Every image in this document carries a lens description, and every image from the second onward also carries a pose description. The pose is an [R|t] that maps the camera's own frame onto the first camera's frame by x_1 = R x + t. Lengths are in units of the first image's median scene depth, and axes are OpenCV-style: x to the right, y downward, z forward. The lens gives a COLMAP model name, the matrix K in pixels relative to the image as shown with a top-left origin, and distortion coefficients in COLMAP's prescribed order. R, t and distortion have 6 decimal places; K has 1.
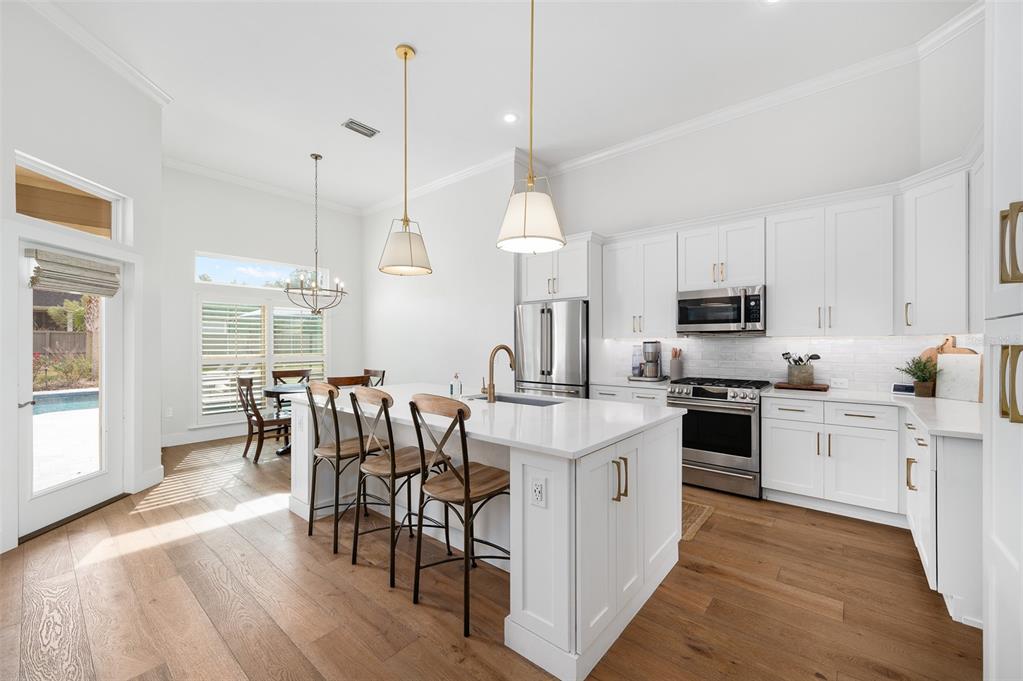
lens RADIAL K [[402.7, 0, 511.5], [0, 402.7, 340.5], [0, 0, 1]] dist [-0.000054, -0.000078]
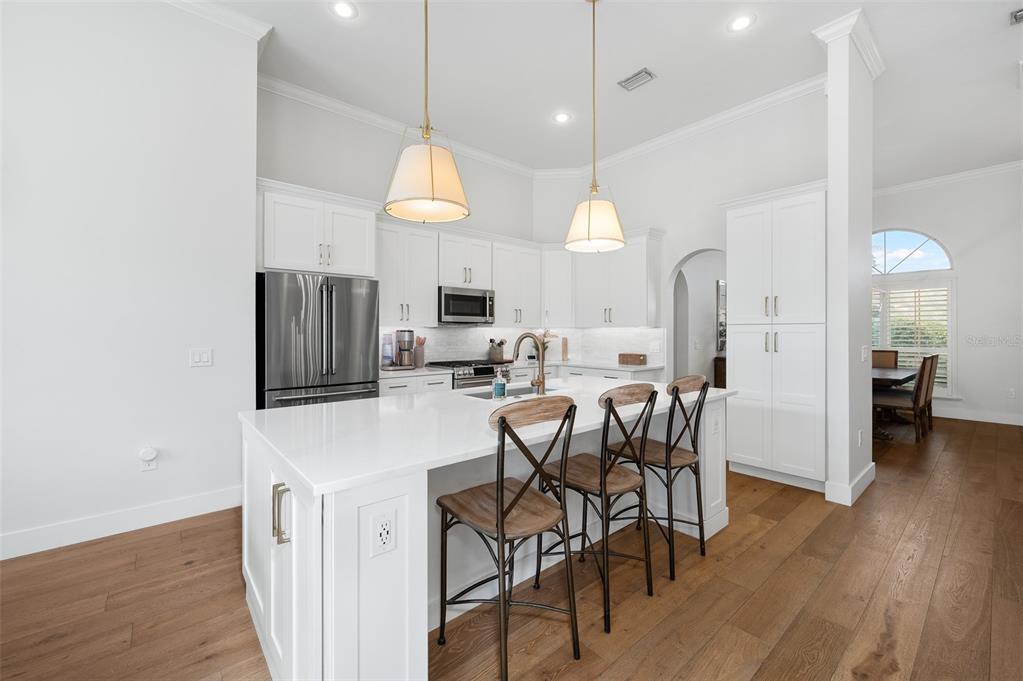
lens RADIAL K [[416.1, 0, 511.7], [0, 416.1, 329.6], [0, 0, 1]] dist [-0.001585, -0.000071]
pose [[0.160998, 0.003262, 0.986949, -0.832202], [-0.013195, 0.999912, -0.001152, -0.000987], [-0.986867, -0.012837, 0.161027, 0.748625]]
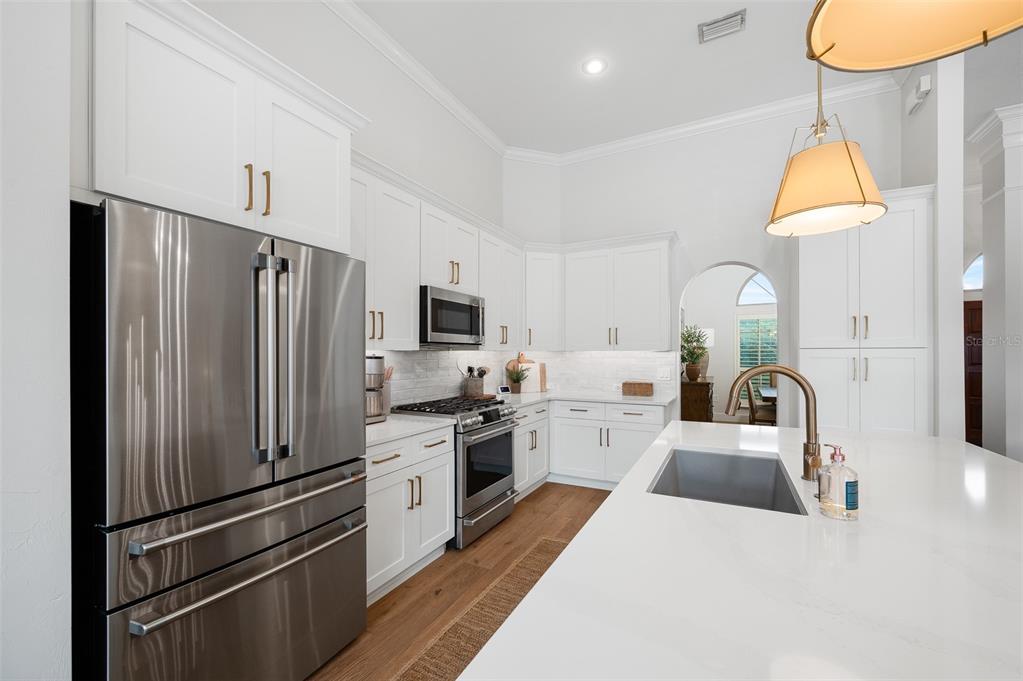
lens RADIAL K [[409.3, 0, 514.8], [0, 409.3, 348.5], [0, 0, 1]] dist [0.000236, -0.000004]
pose [[-0.214118, 0.007905, 0.976776, -0.382486], [-0.012866, 0.999858, -0.010912, -0.005147], [-0.976723, -0.014903, -0.213985, 1.204732]]
